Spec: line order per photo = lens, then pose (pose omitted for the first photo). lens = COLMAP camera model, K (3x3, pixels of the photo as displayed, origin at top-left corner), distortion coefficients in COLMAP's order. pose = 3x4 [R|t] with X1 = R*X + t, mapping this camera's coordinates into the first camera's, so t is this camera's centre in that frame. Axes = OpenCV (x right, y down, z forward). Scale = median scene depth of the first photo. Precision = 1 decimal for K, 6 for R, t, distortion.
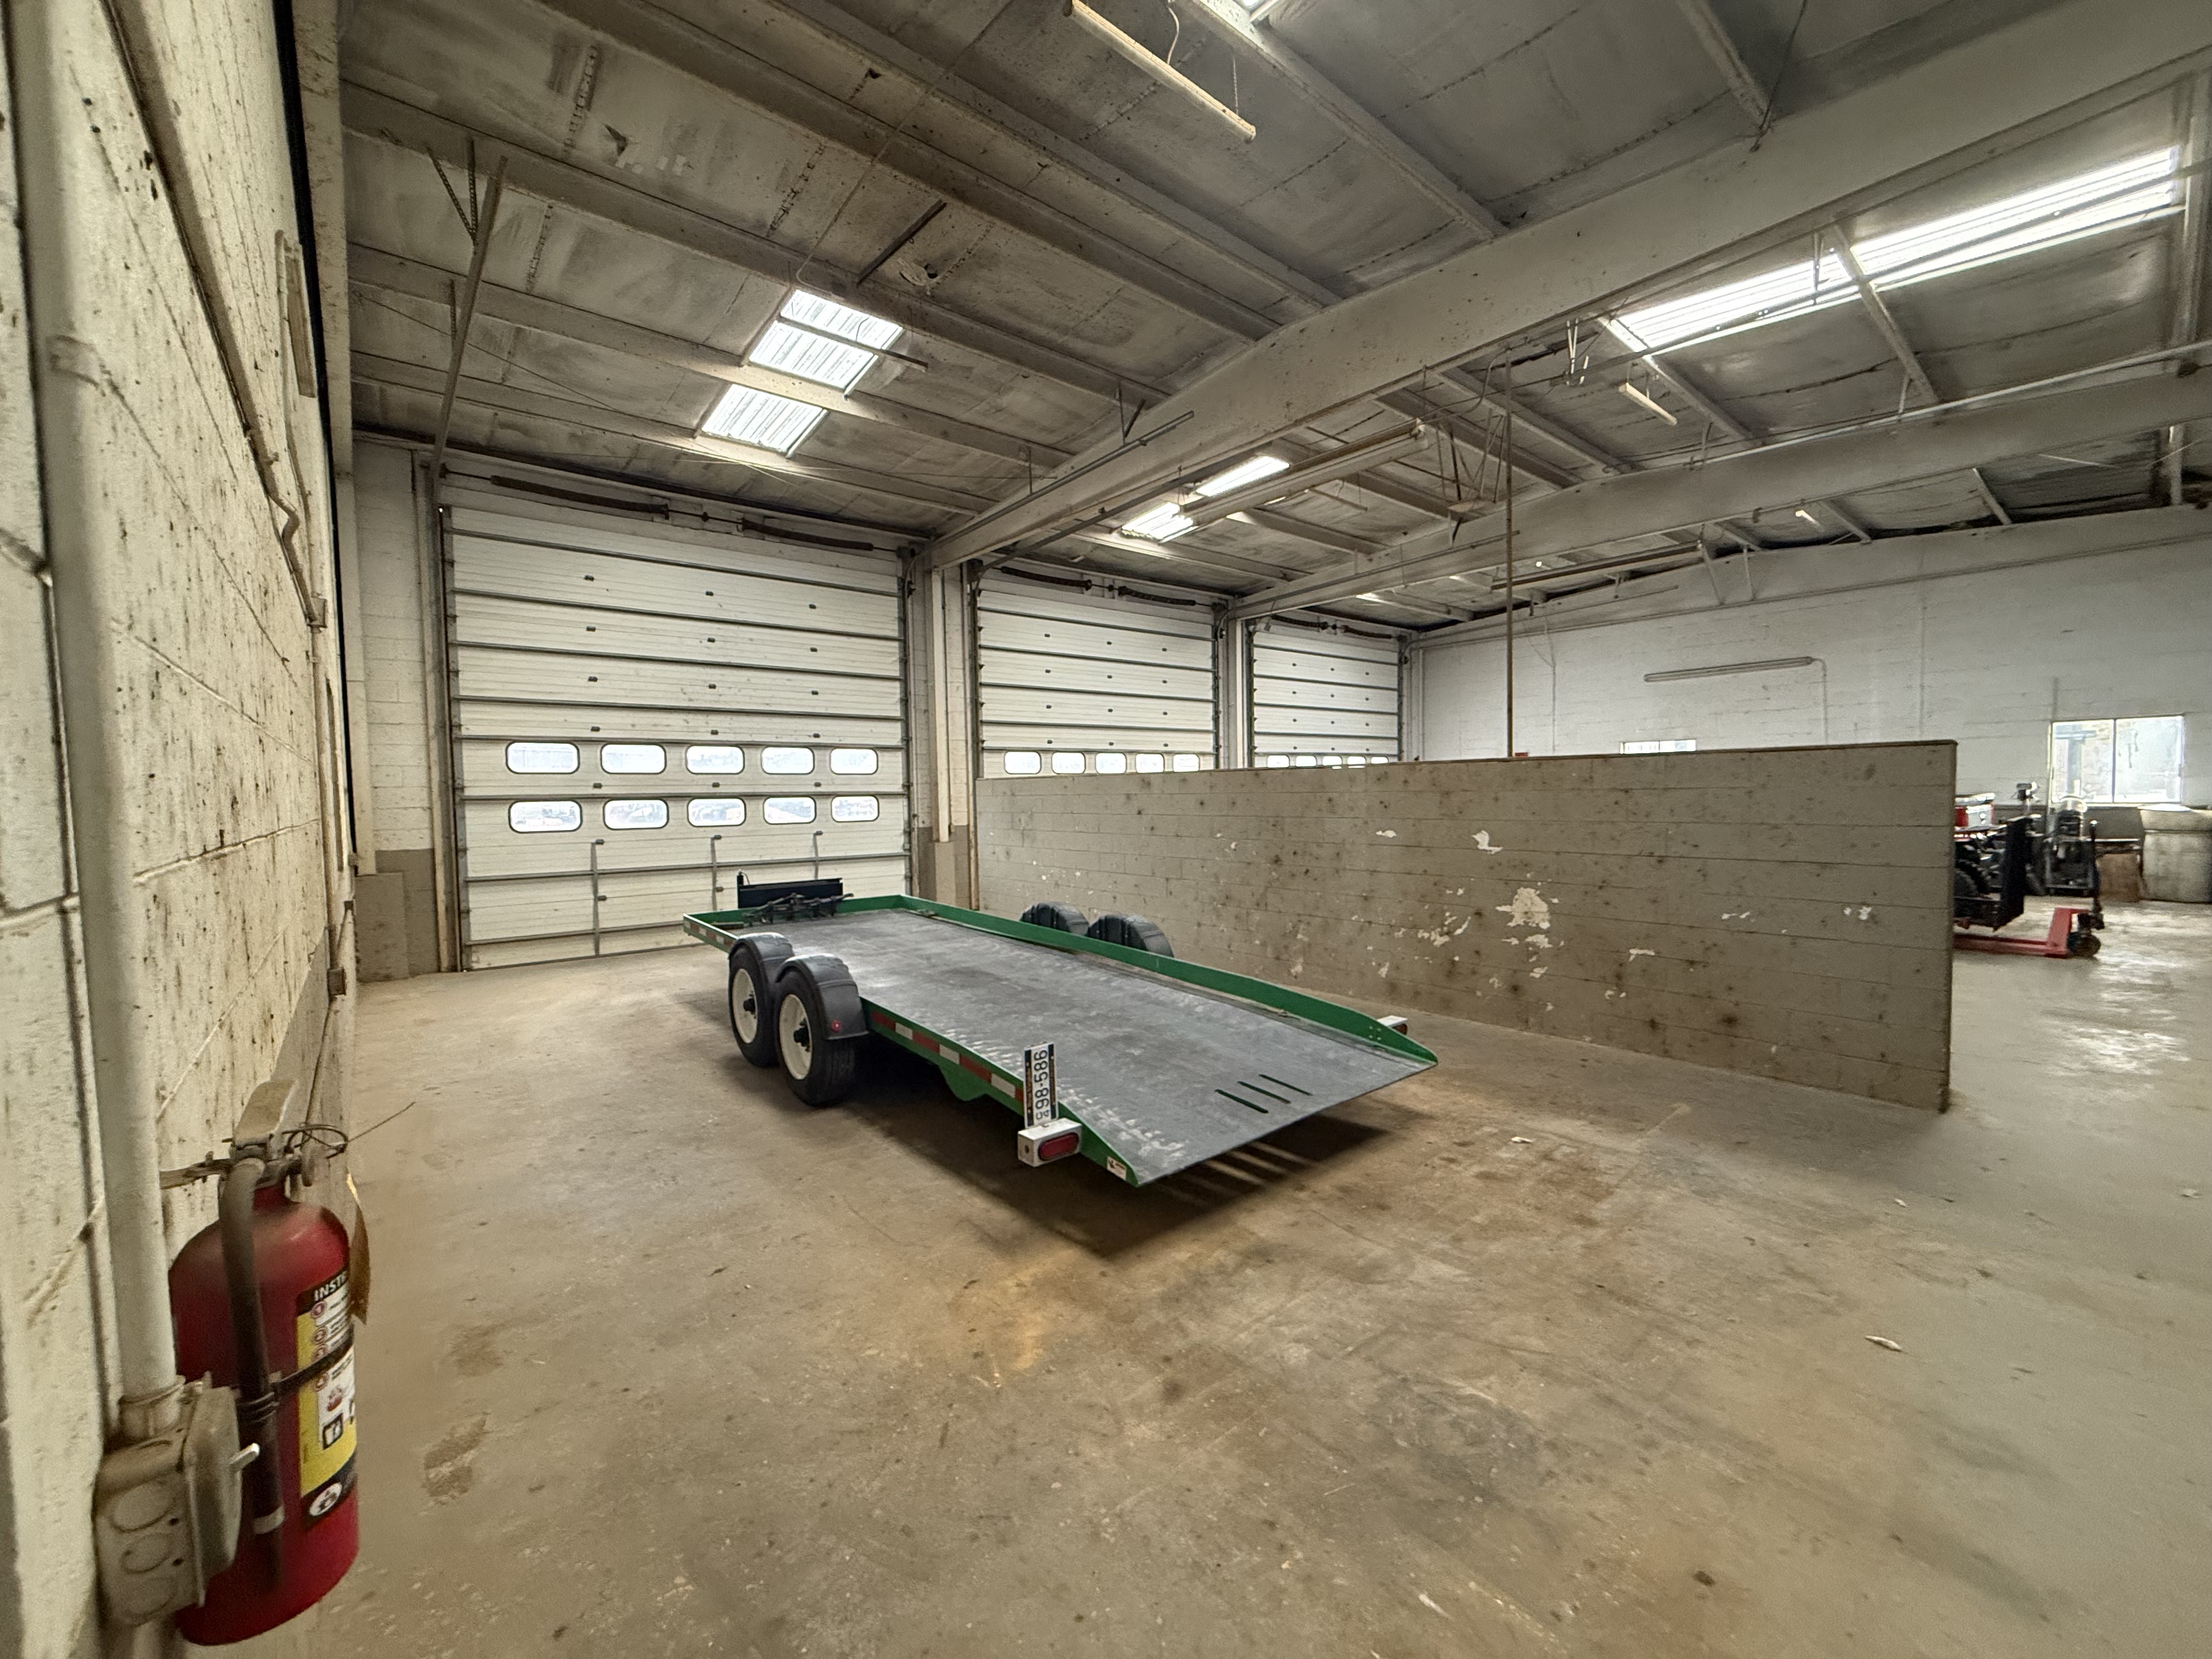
lens RADIAL K [[881.3, 0, 1097.0], [0, 881.3, 829.7], [0, 0, 1]] dist [0.000978, -0.000074]
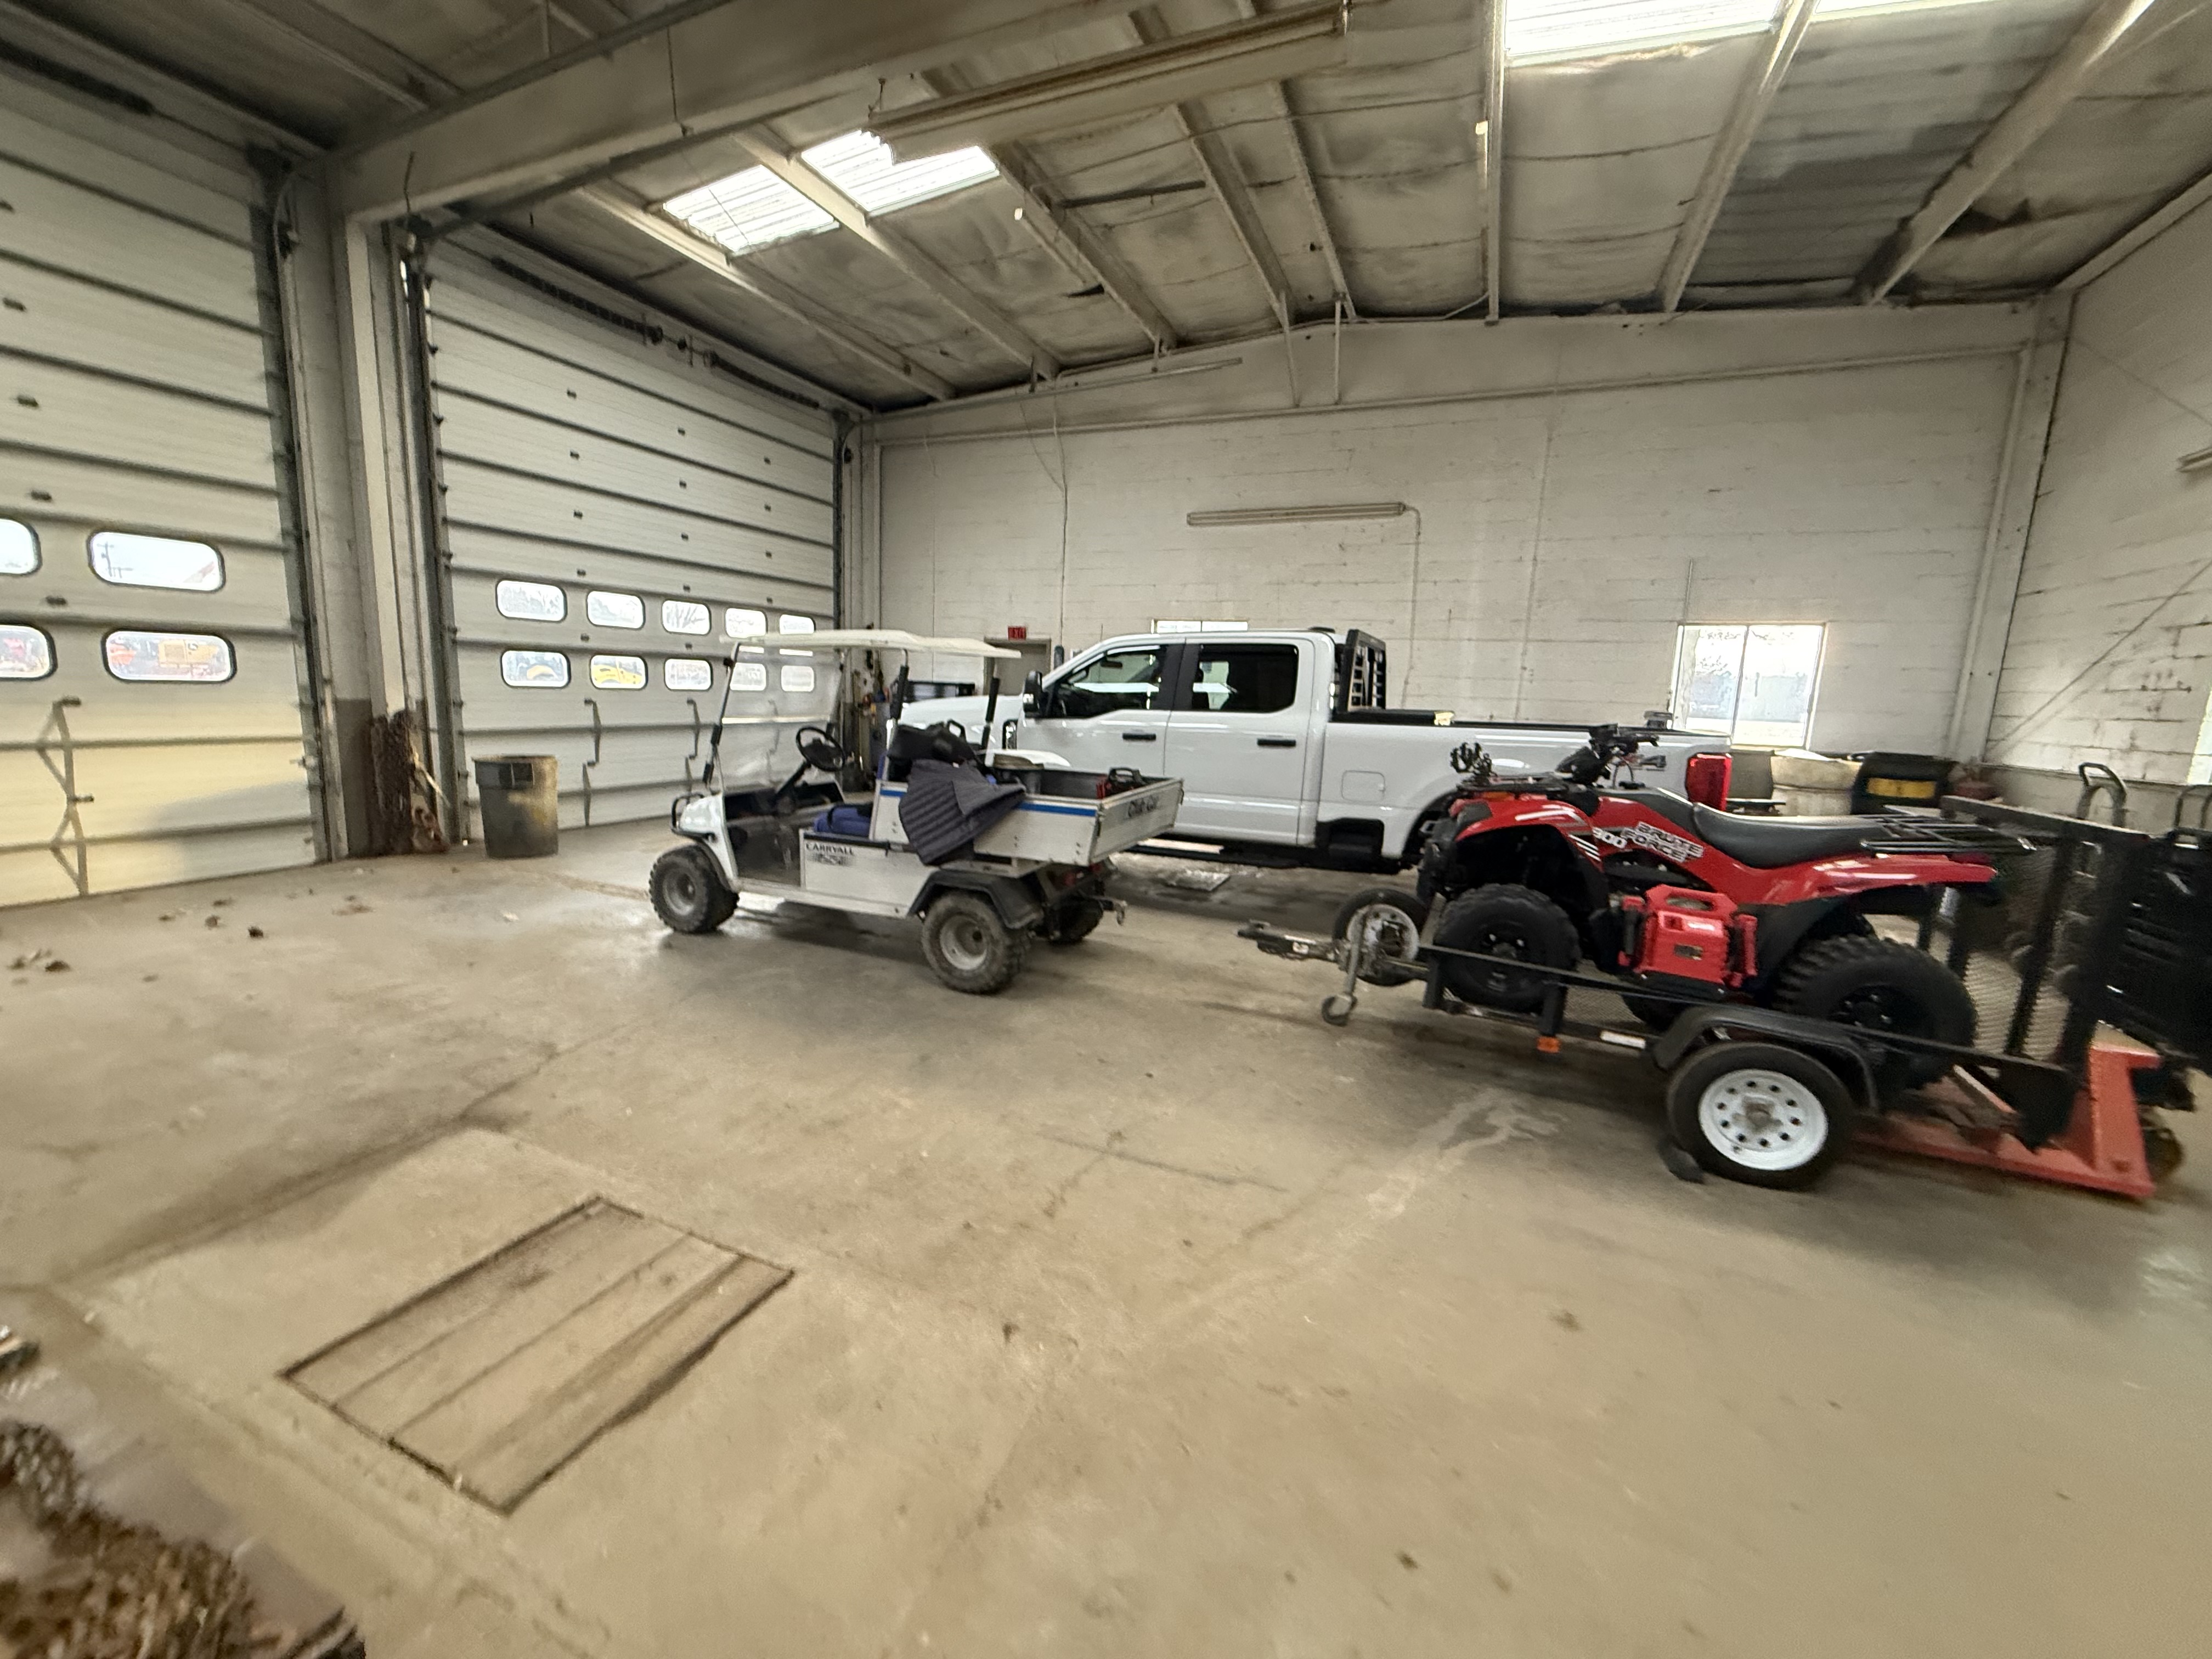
lens RADIAL K [[881.3, 0, 1097.0], [0, 881.3, 829.7], [0, 0, 1]] dist [0.000978, -0.000074]
pose [[0.889597, -0.019691, 0.456322, 0.279457], [-0.036076, 0.992920, 0.113176, -0.018318], [-0.455319, -0.117143, 0.882588, 0.461186]]
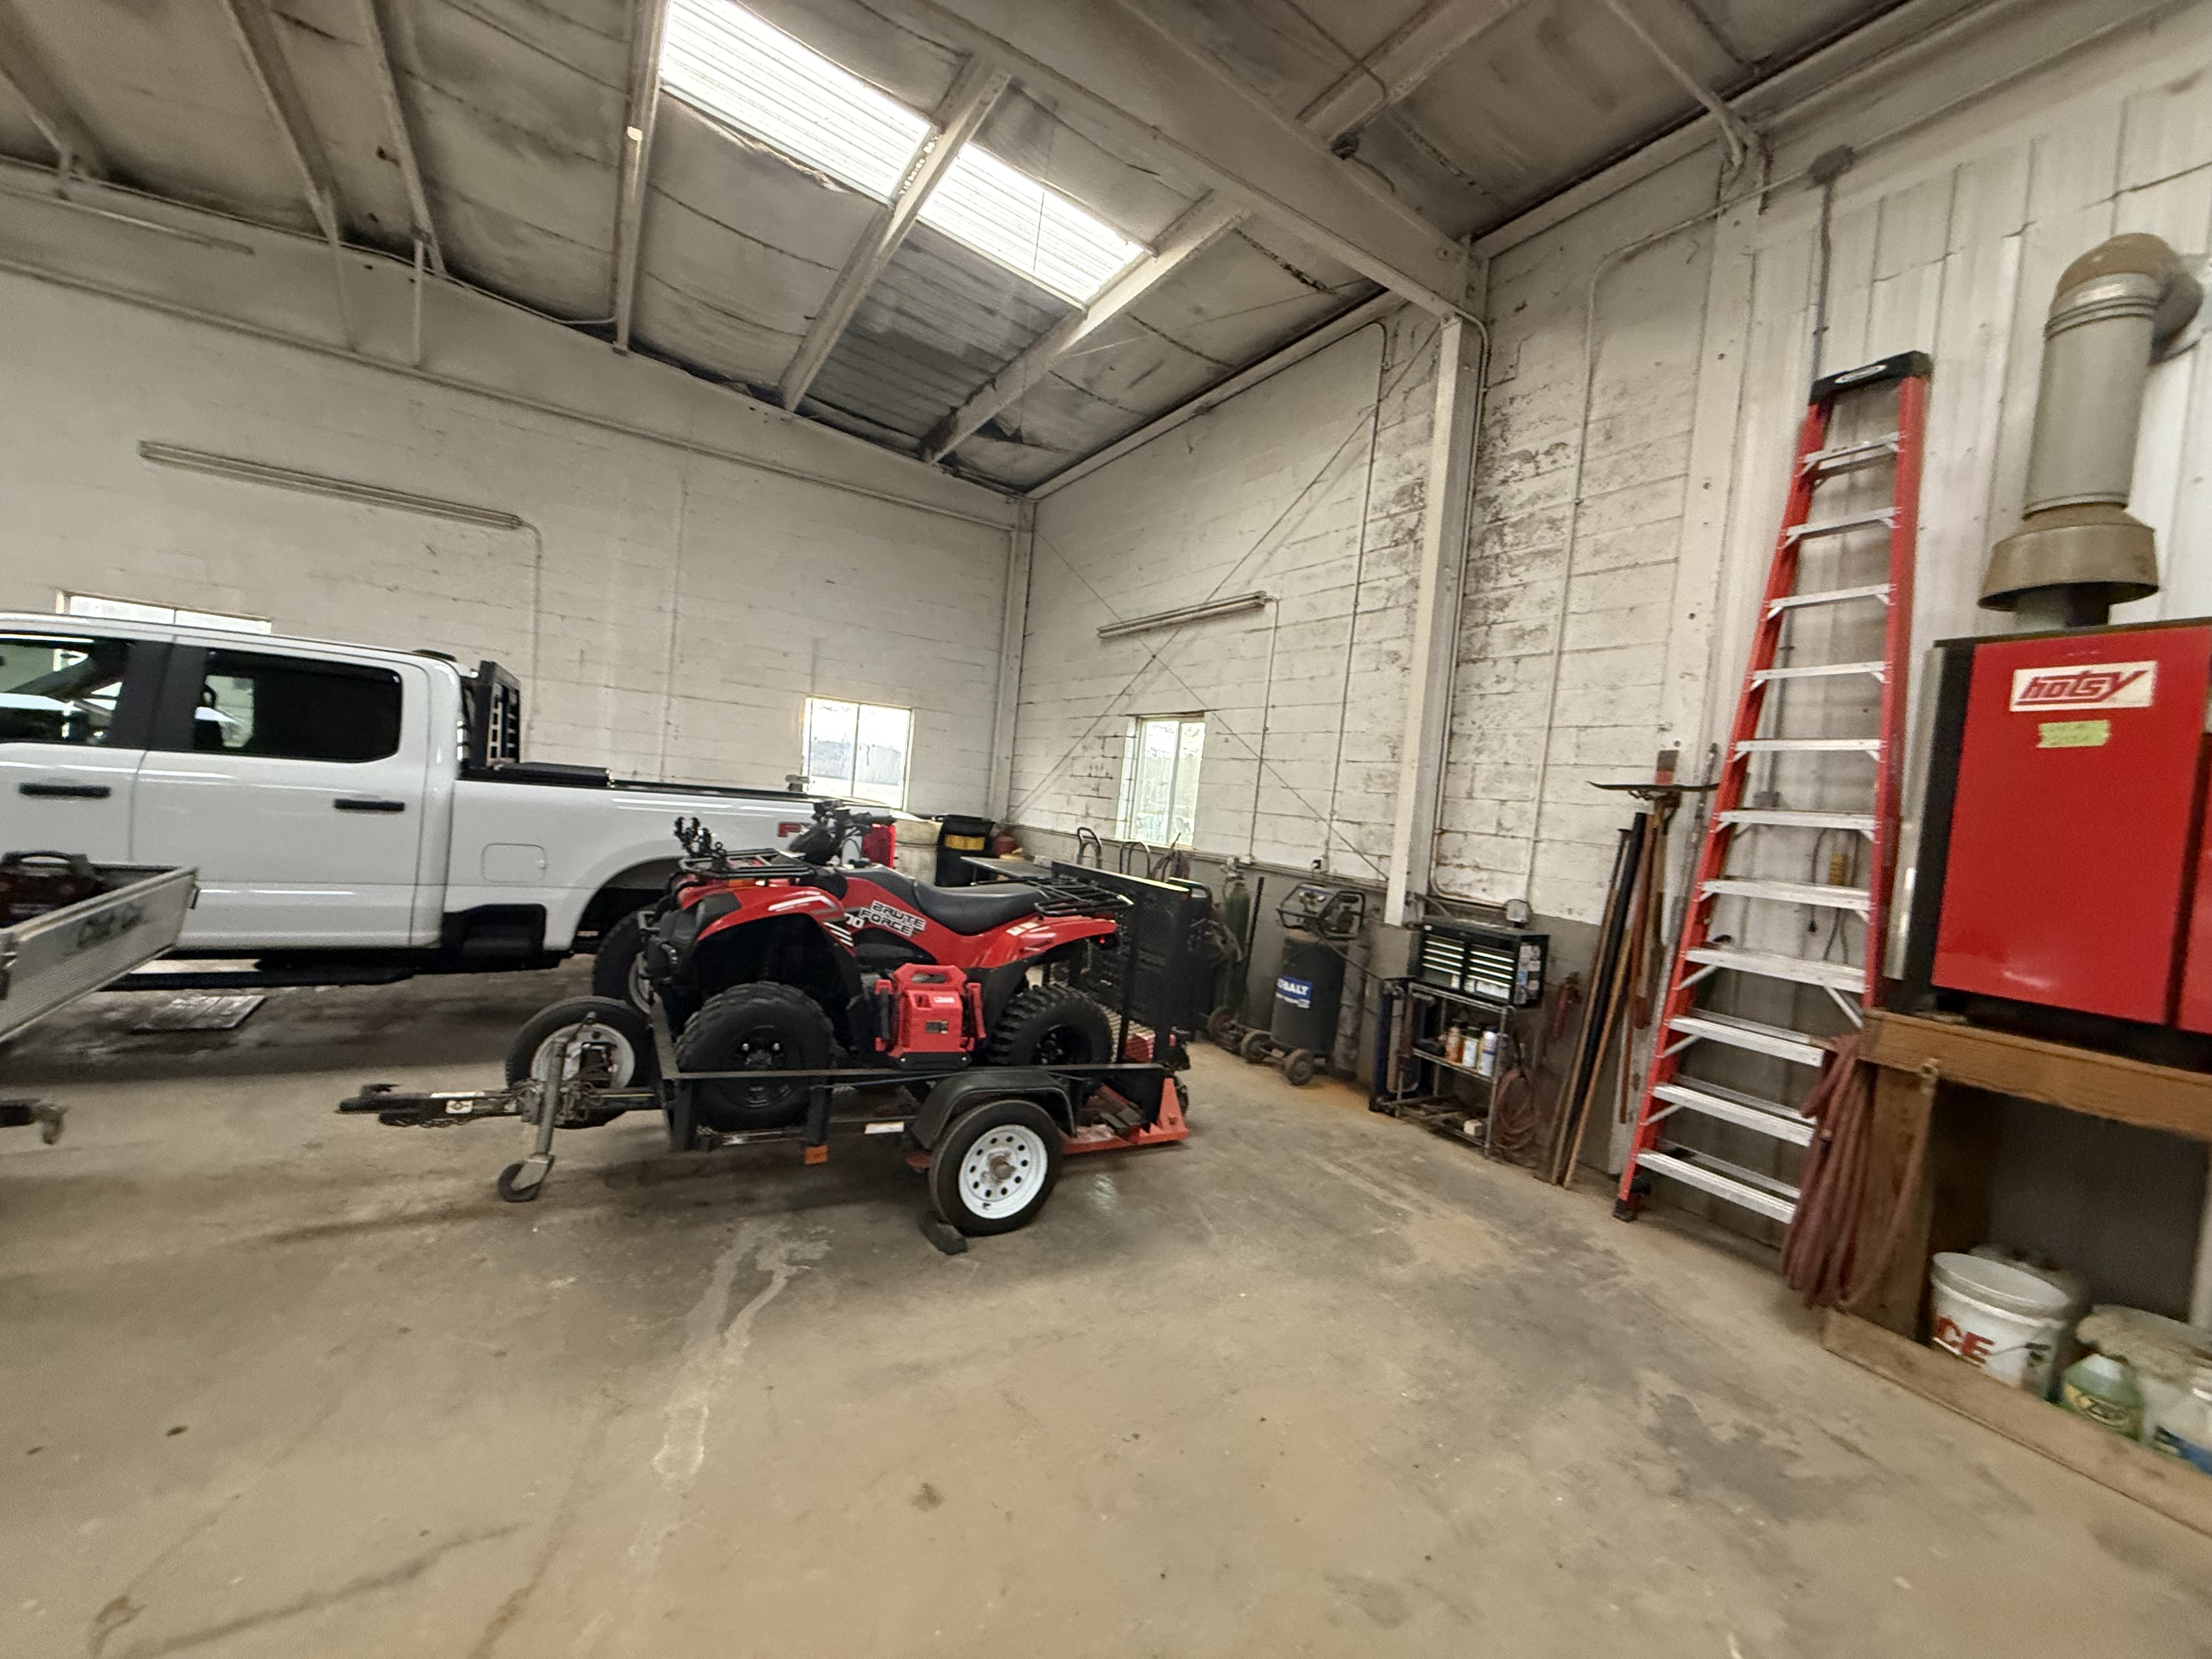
lens RADIAL K [[881.3, 0, 1097.0], [0, 881.3, 829.7], [0, 0, 1]] dist [0.000978, -0.000074]
pose [[0.149734, -0.002466, 0.988723, 0.290793], [-0.057329, 0.998293, 0.011171, -0.023570], [-0.987063, -0.058355, 0.149337, 0.507422]]
